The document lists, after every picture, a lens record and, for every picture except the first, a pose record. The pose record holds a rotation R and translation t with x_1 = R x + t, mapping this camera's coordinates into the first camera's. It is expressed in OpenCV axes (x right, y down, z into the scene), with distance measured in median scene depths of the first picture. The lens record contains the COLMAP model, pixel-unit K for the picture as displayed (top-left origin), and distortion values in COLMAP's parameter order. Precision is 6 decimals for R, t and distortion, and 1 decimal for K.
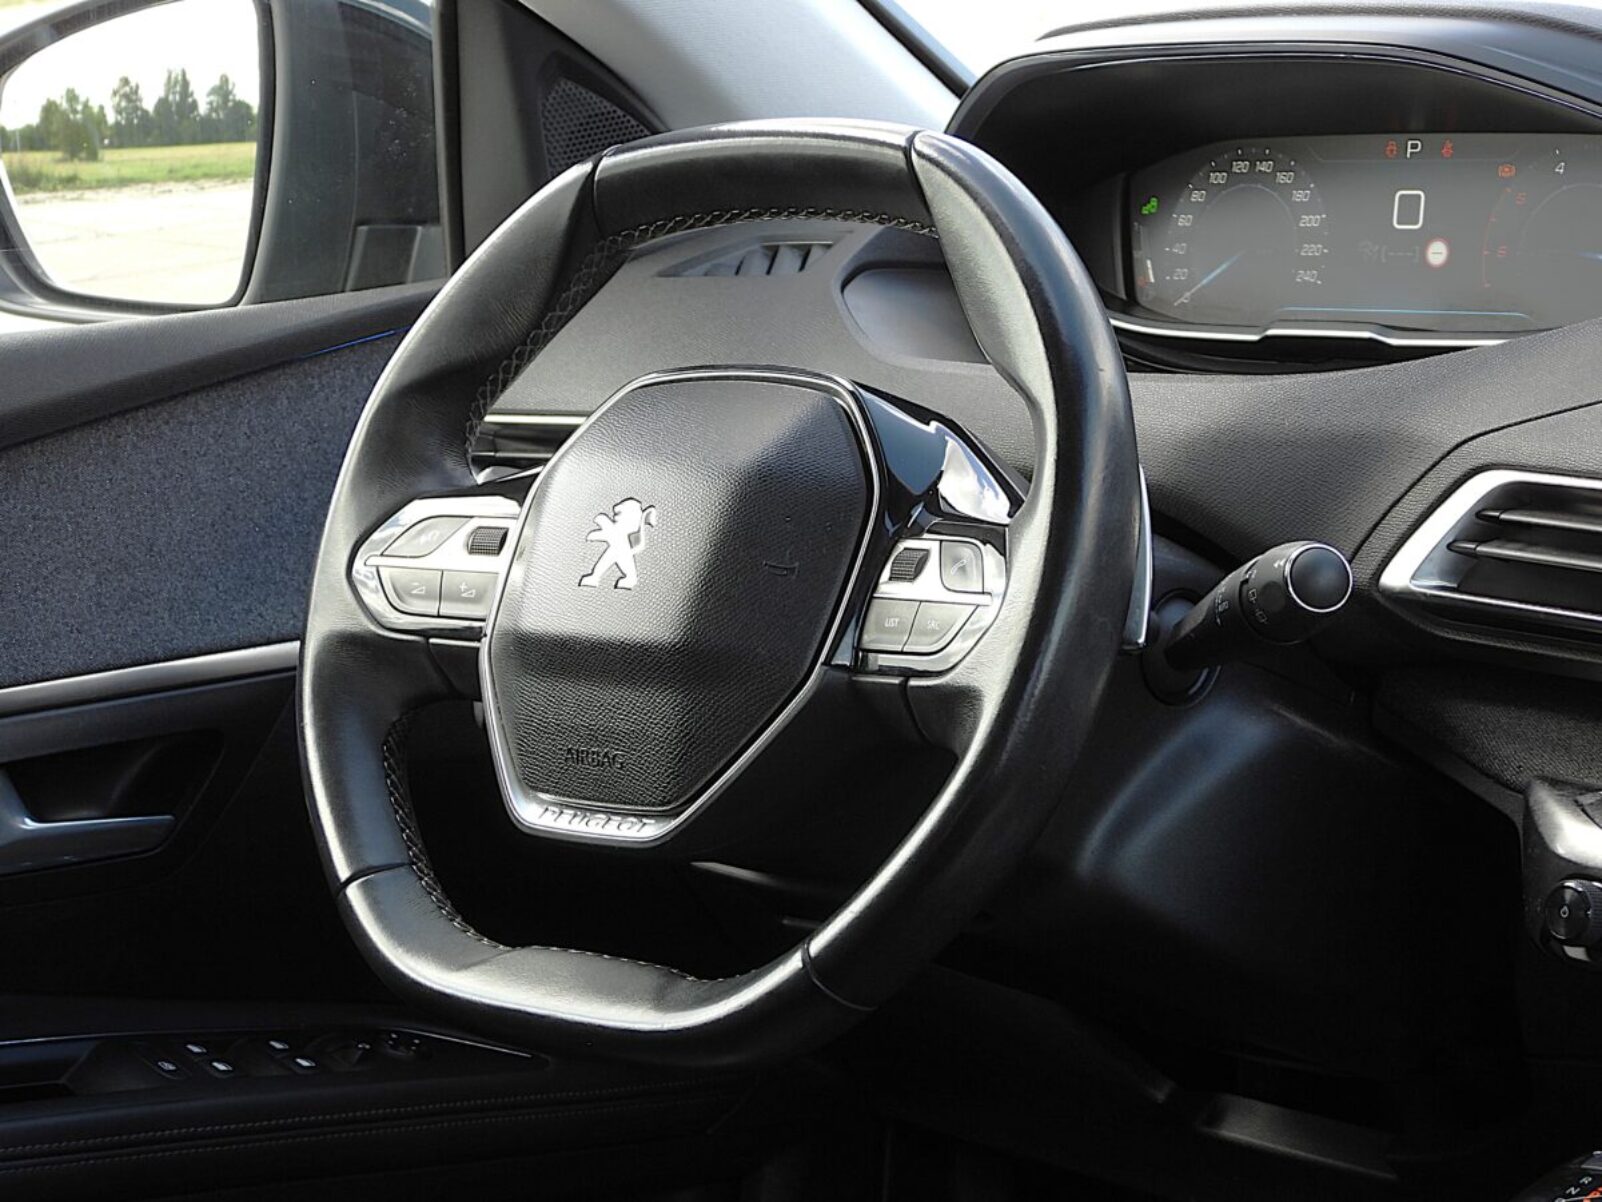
lens RADIAL K [[3816.1, 0, 803.3], [0, 3816.1, 601.5], [0, 0, 1]] dist [-0.067400, 0.000000]
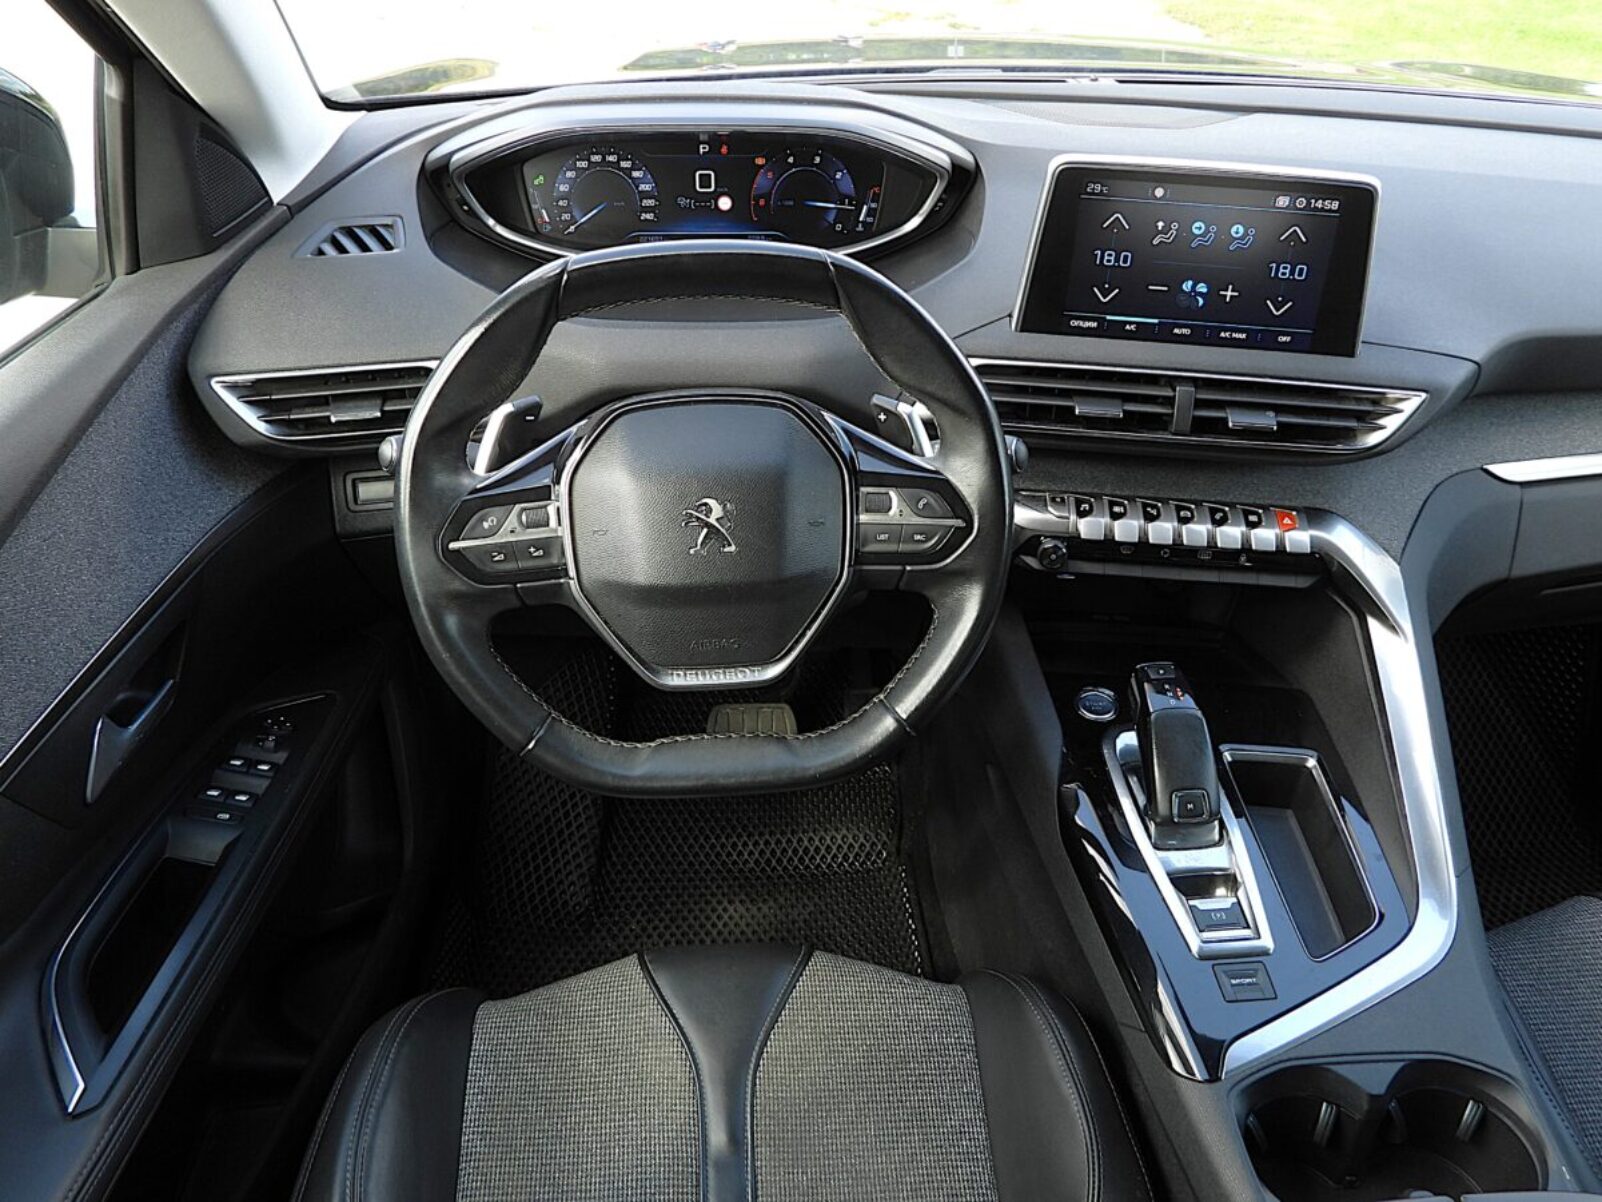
lens RADIAL K [[1216.3, 0, 800.9], [0, 1216.3, 599.3], [0, 0, 1]] dist [-0.024587, 0.005756]
pose [[0.668149, -0.350576, 0.656257, -0.311512], [0.066131, 0.906525, 0.416940, -0.167338], [-0.741083, -0.235179, 0.628878, 0.501120]]
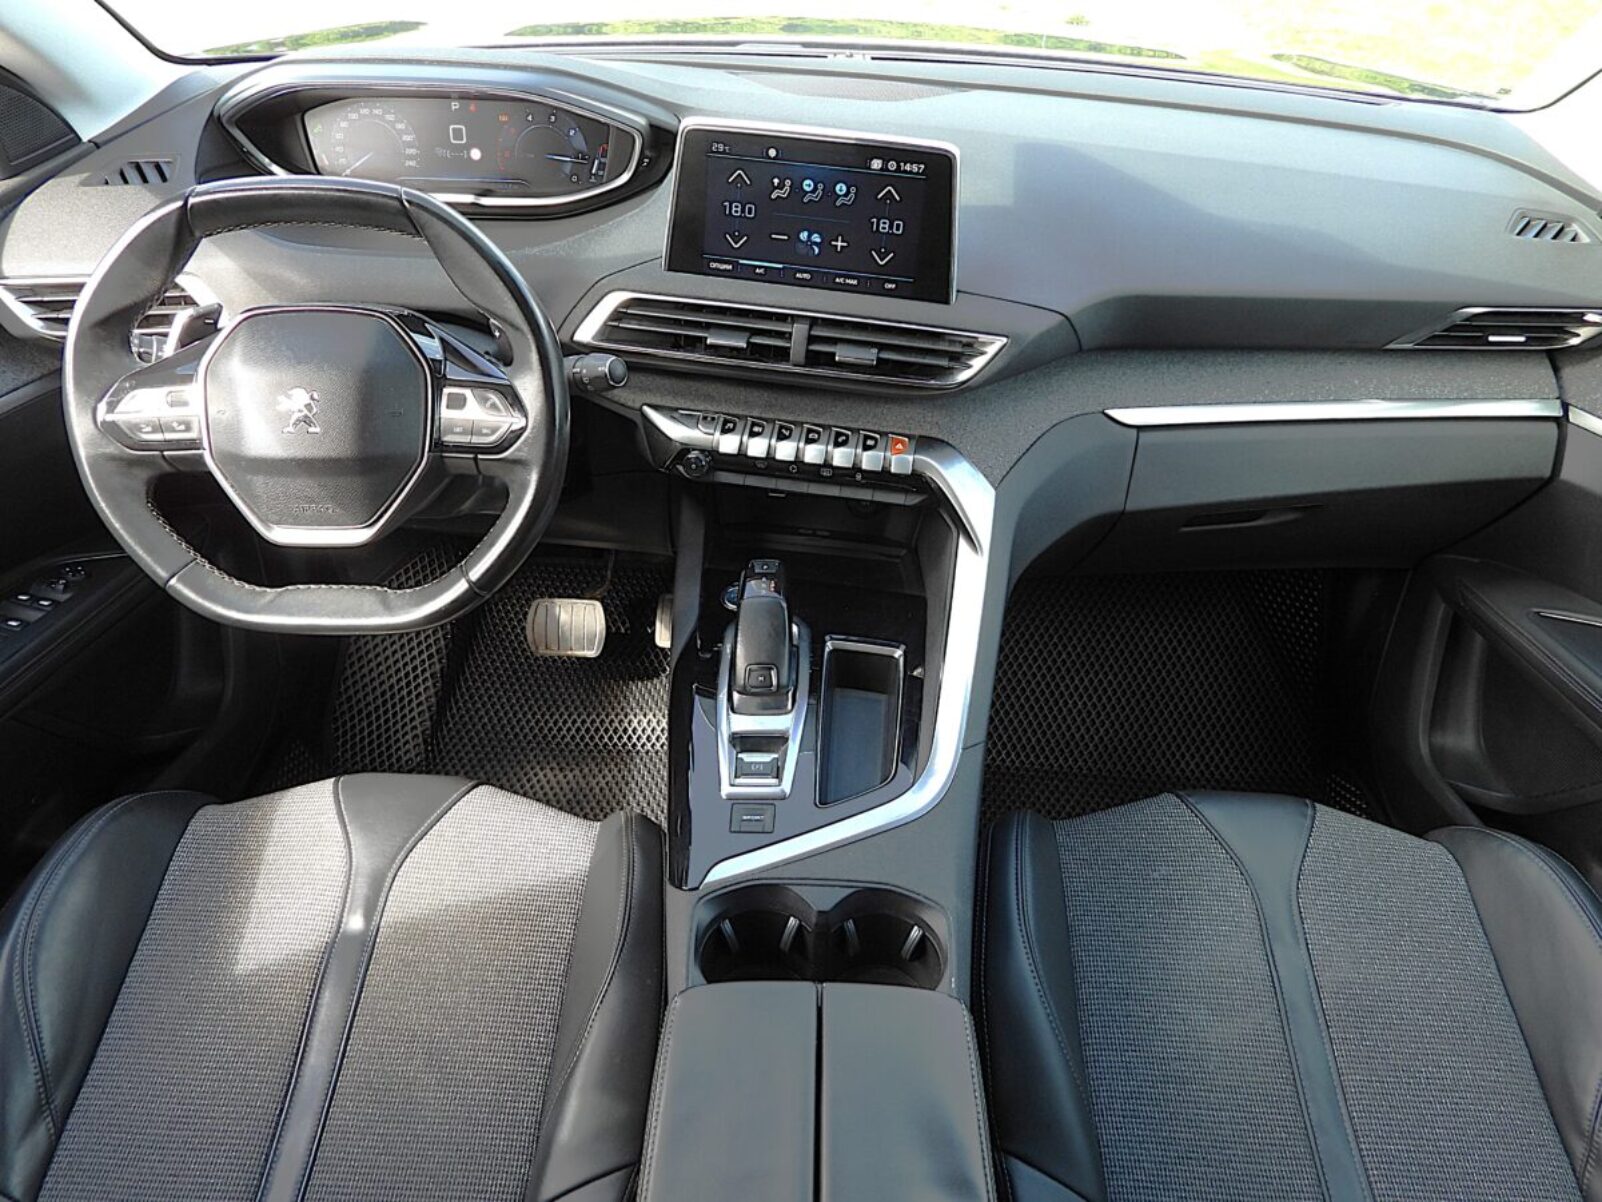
lens RADIAL K [[1133.9, 0, 808.0], [0, 1133.9, 602.4], [0, 0, 1]] dist [-0.028744, 0.002878]
pose [[0.726003, -0.338555, 0.598582, -0.202447], [0.038606, 0.889114, 0.456055, -0.155089], [-0.686607, -0.307988, 0.658569, 0.295858]]
